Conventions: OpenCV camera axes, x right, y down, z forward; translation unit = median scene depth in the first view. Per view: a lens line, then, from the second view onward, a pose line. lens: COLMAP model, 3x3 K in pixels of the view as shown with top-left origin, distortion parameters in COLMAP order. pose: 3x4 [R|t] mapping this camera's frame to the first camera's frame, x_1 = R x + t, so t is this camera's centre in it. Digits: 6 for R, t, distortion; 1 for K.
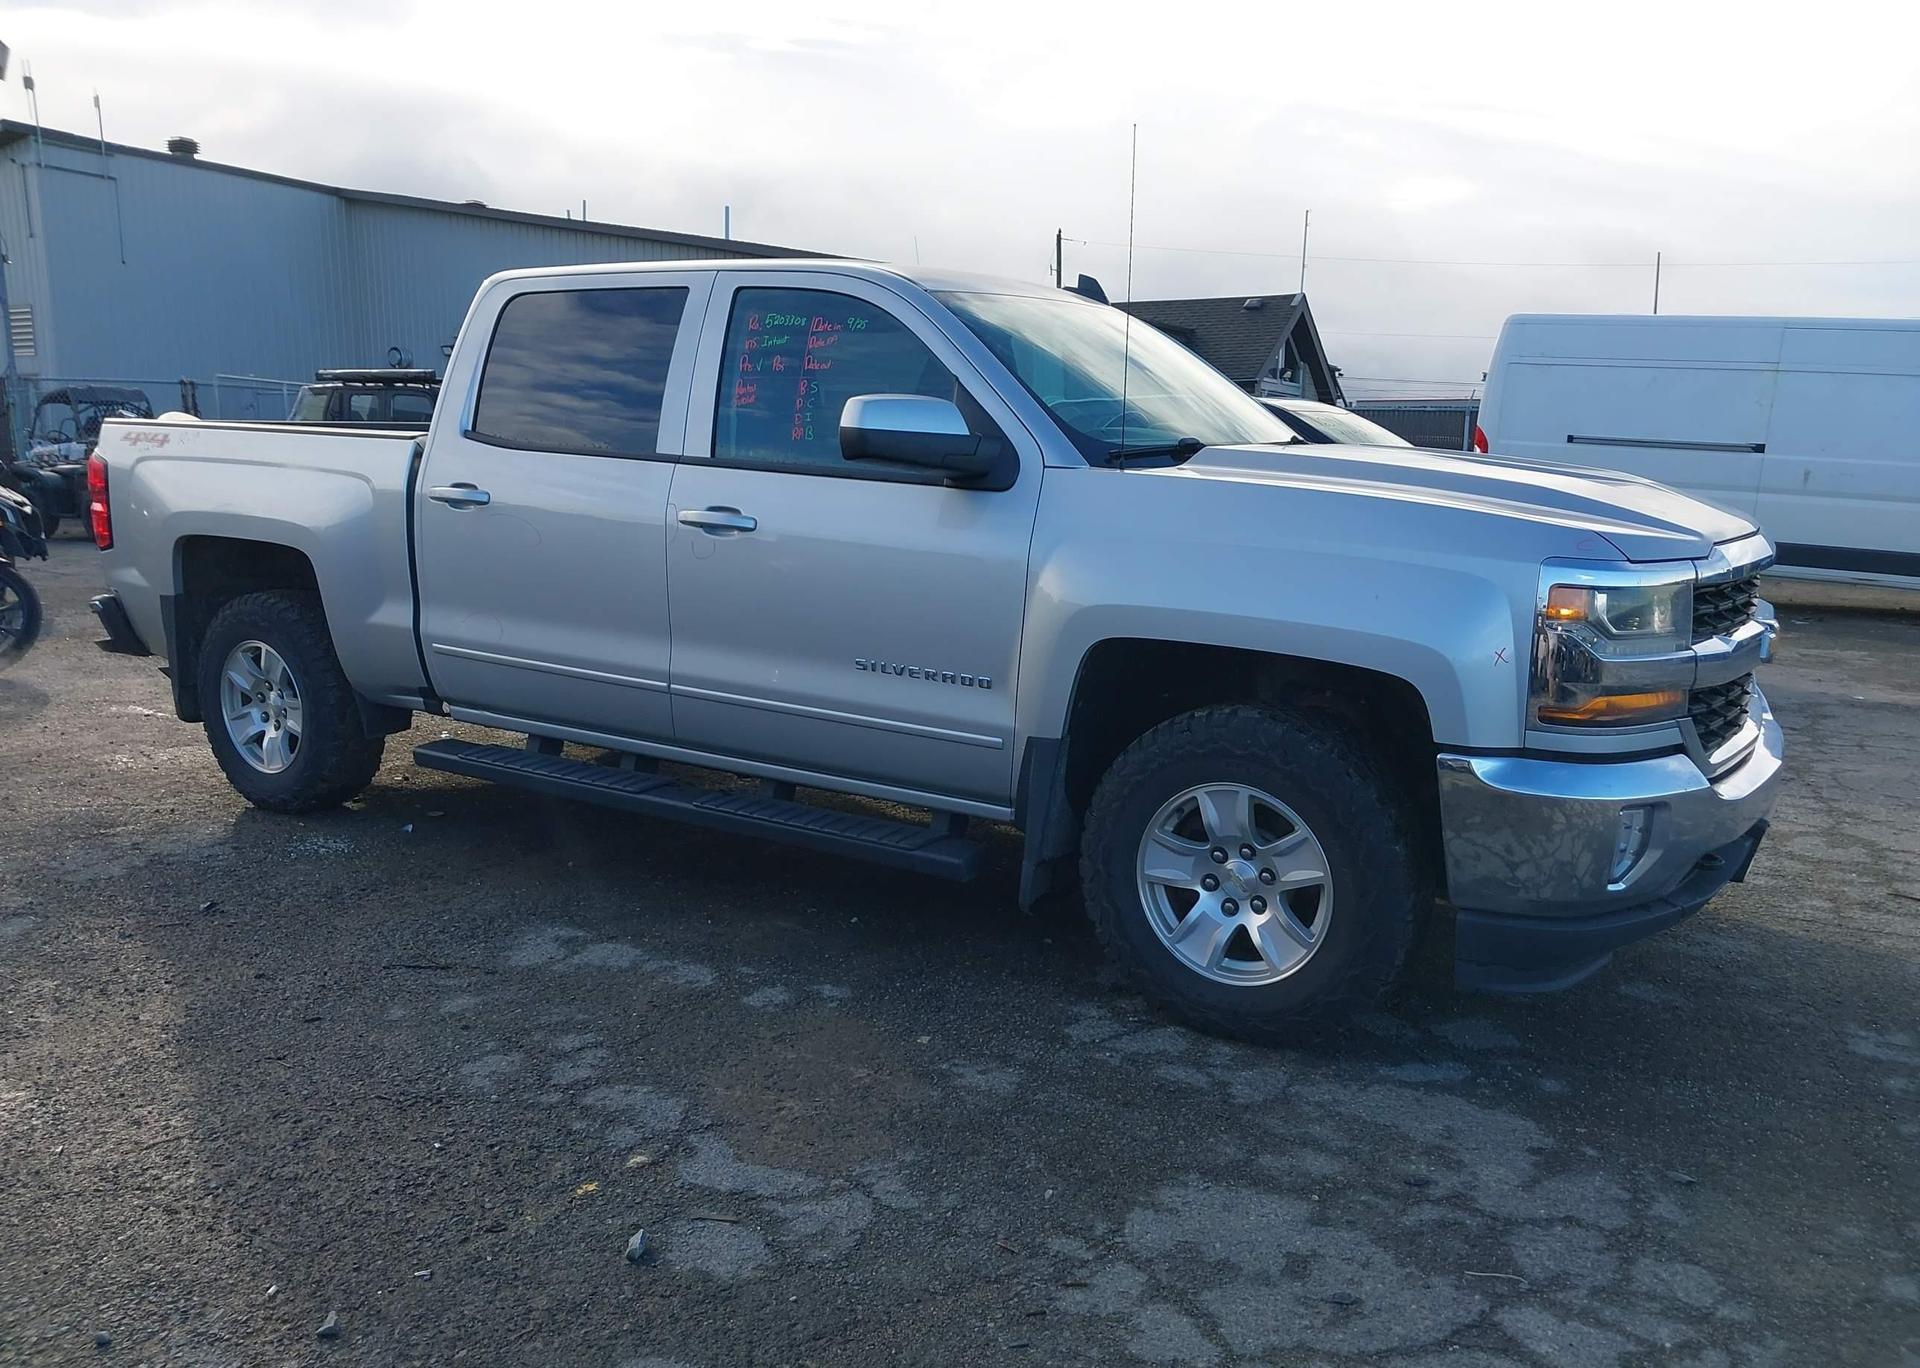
lens RADIAL K [[1559.8, 0, 981.1], [0, 1559.8, 681.2], [0, 0, 1]] dist [0.044492, -0.062887]
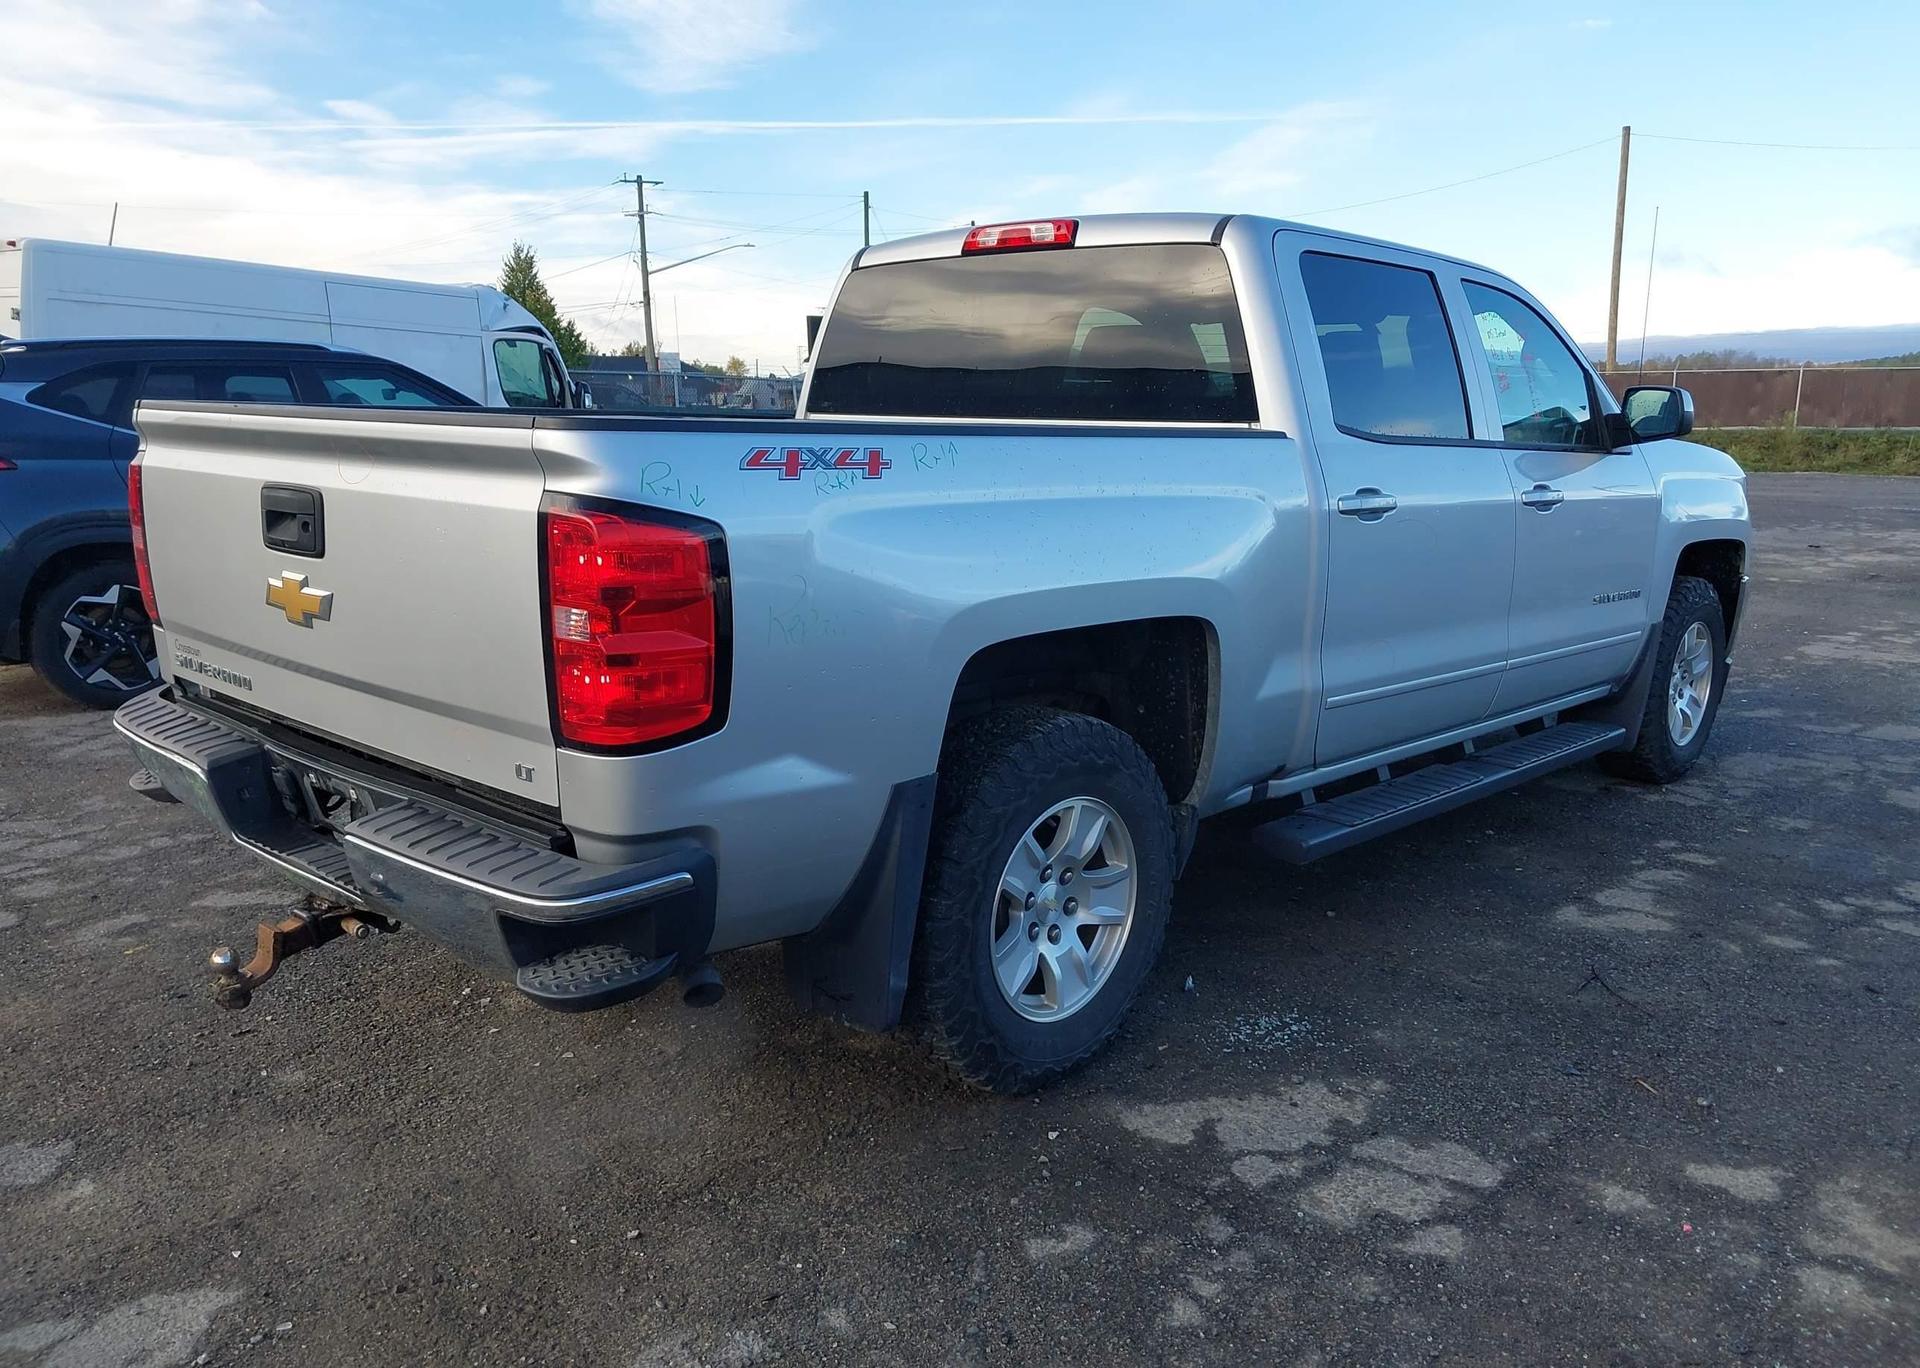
lens RADIAL K [[1504.6, 0, 1034.2], [0, 1504.6, 684.7], [0, 0, 1]] dist [0.043035, -0.058870]
pose [[0.164666, -0.194911, 0.966900, -1.424325], [0.149552, 0.973881, 0.170849, -0.233927], [-0.974946, 0.116468, 0.189514, 1.296618]]
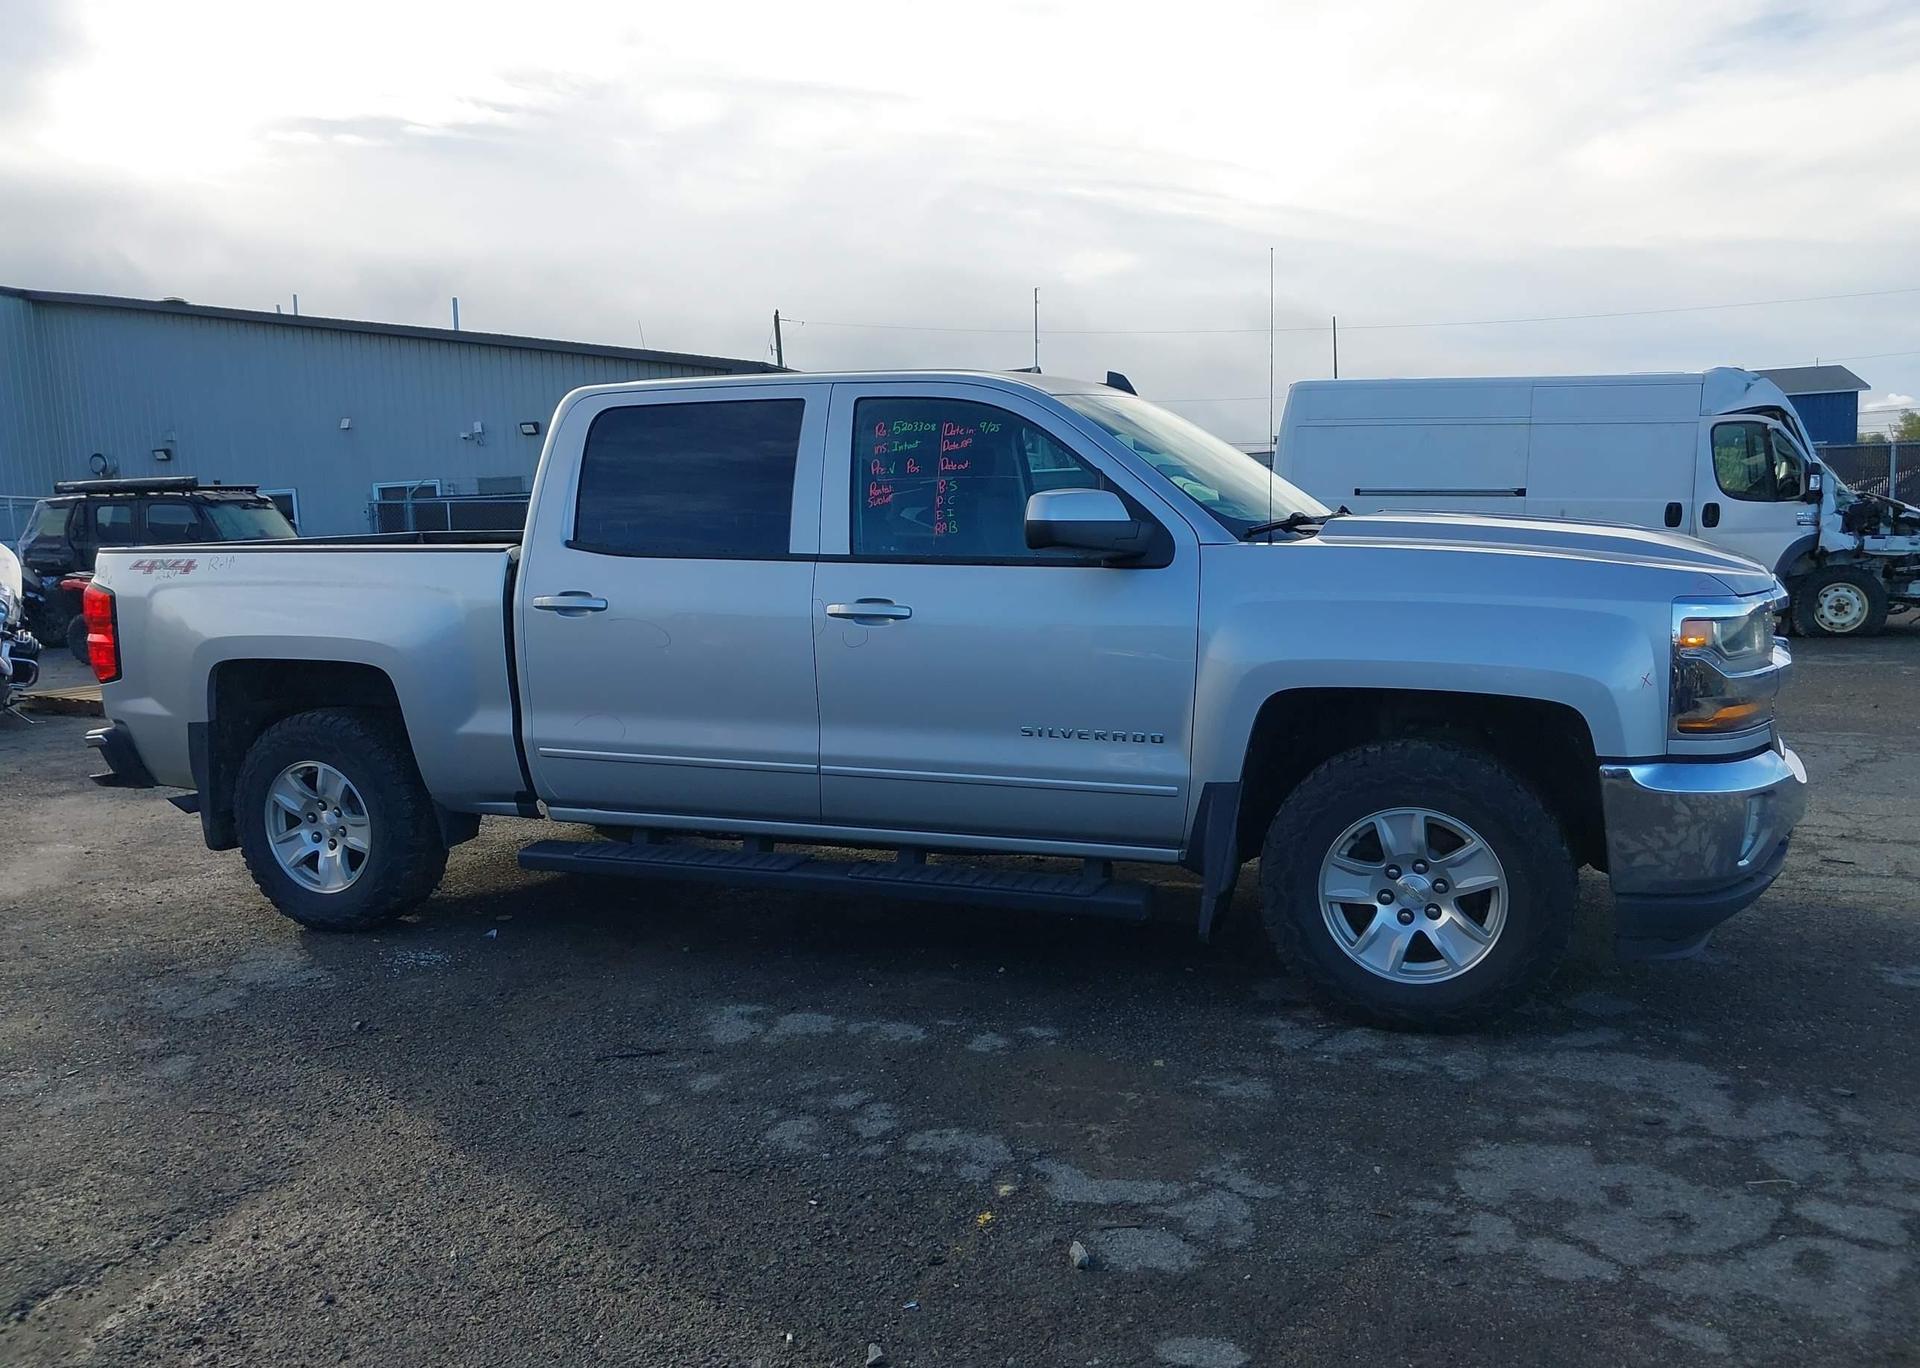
lens RADIAL K [[1553.2, 0, 955.3], [0, 1553.2, 696.8], [0, 0, 1]] dist [0.045917, -0.070716]
pose [[0.980429, -0.072704, 0.182956, -0.346592], [0.078890, 0.996524, -0.026753, -0.010828], [-0.180375, 0.040663, 0.982757, -0.069482]]
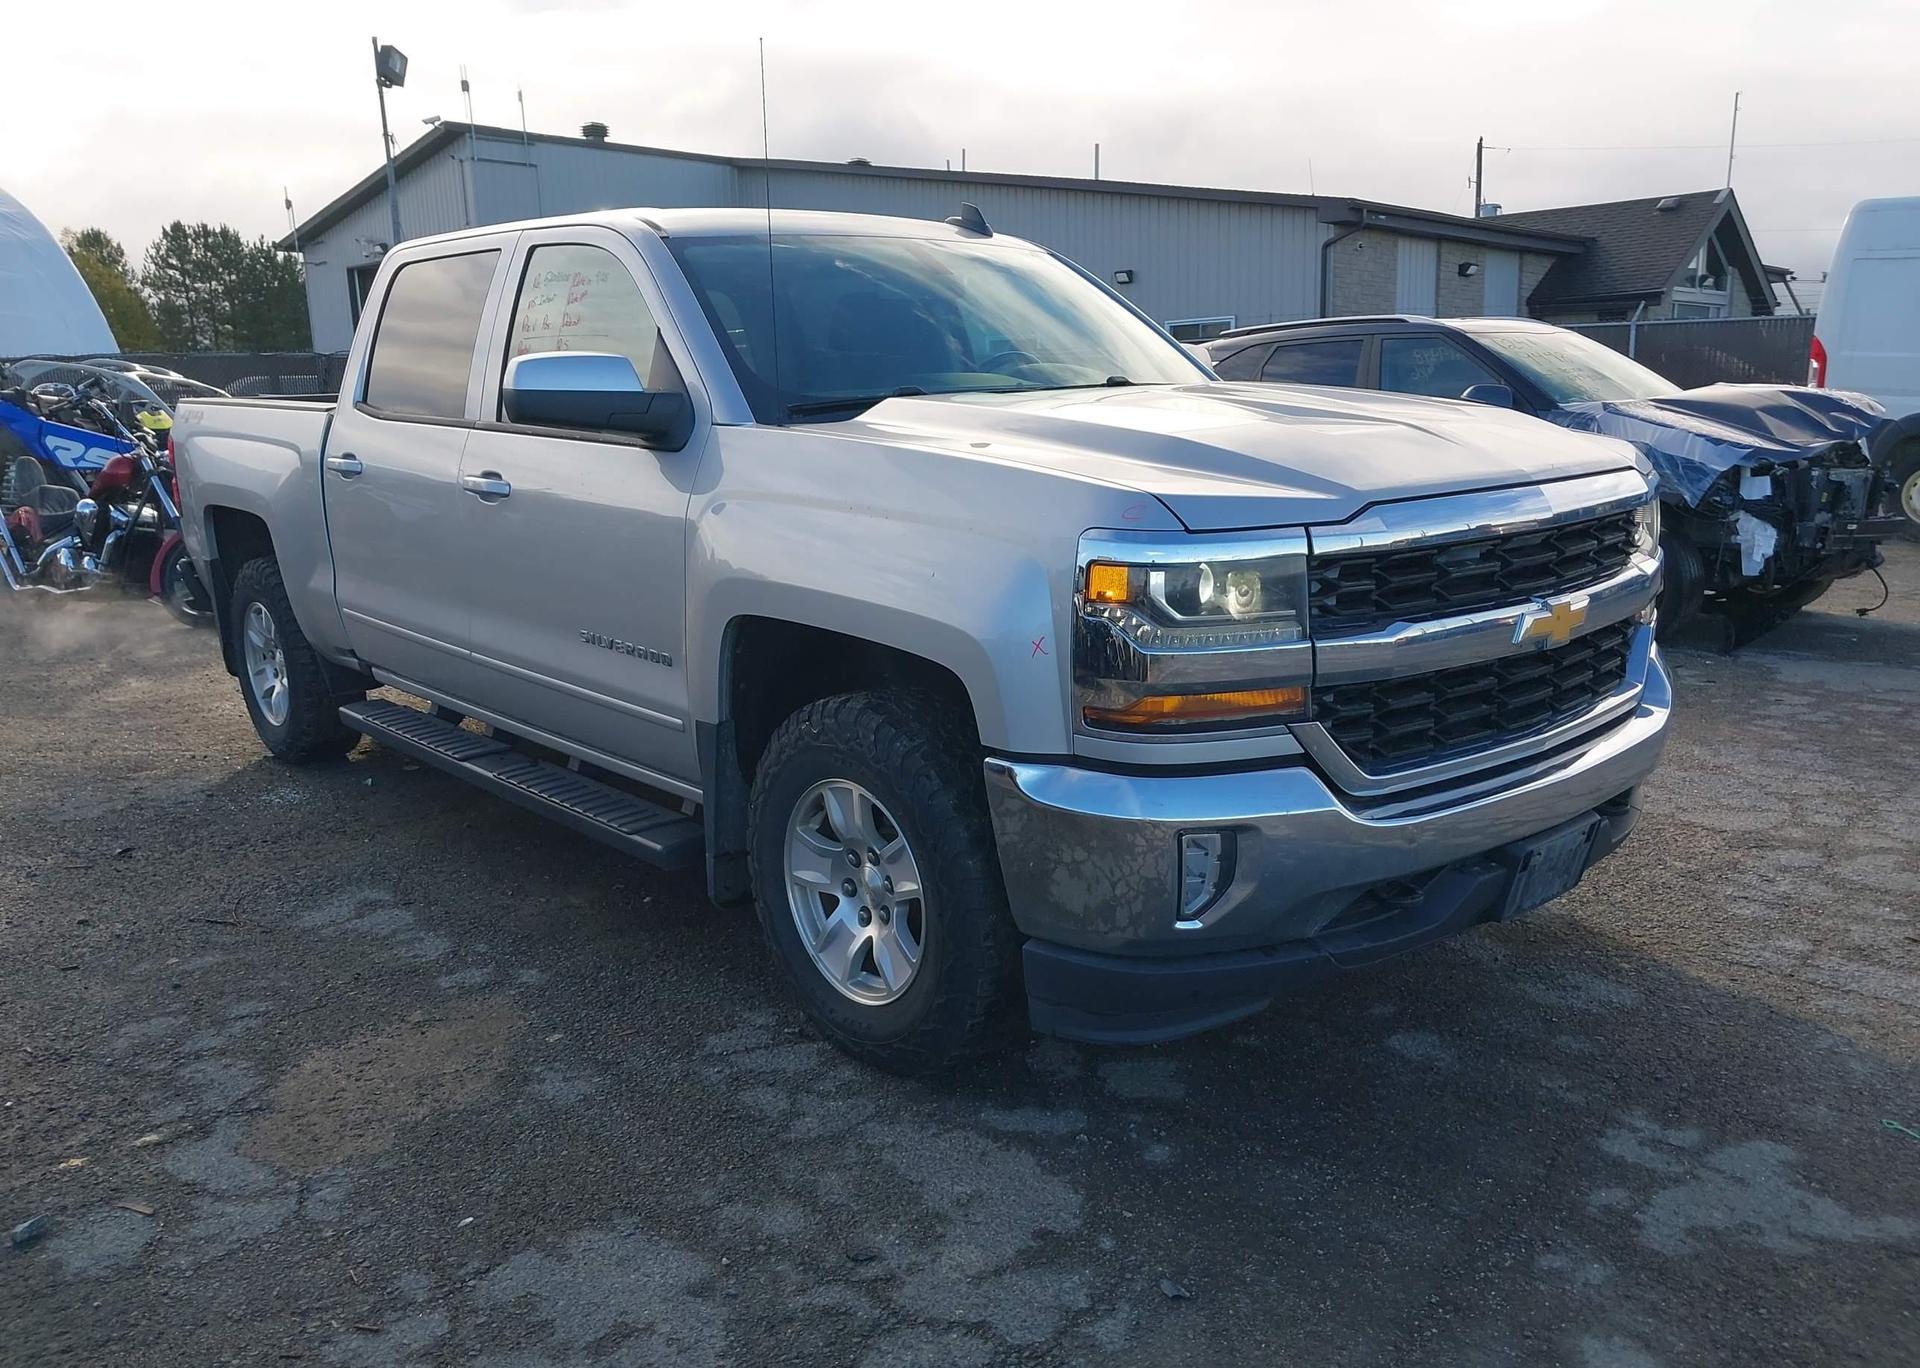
lens RADIAL K [[1559.8, 0, 981.1], [0, 1559.8, 681.2], [0, 0, 1]] dist [0.044492, -0.062887]
pose [[0.956407, 0.017178, -0.291533, 0.462791], [-0.005842, 0.999194, 0.039709, -0.025087], [0.291980, -0.036275, 0.955736, 0.162204]]
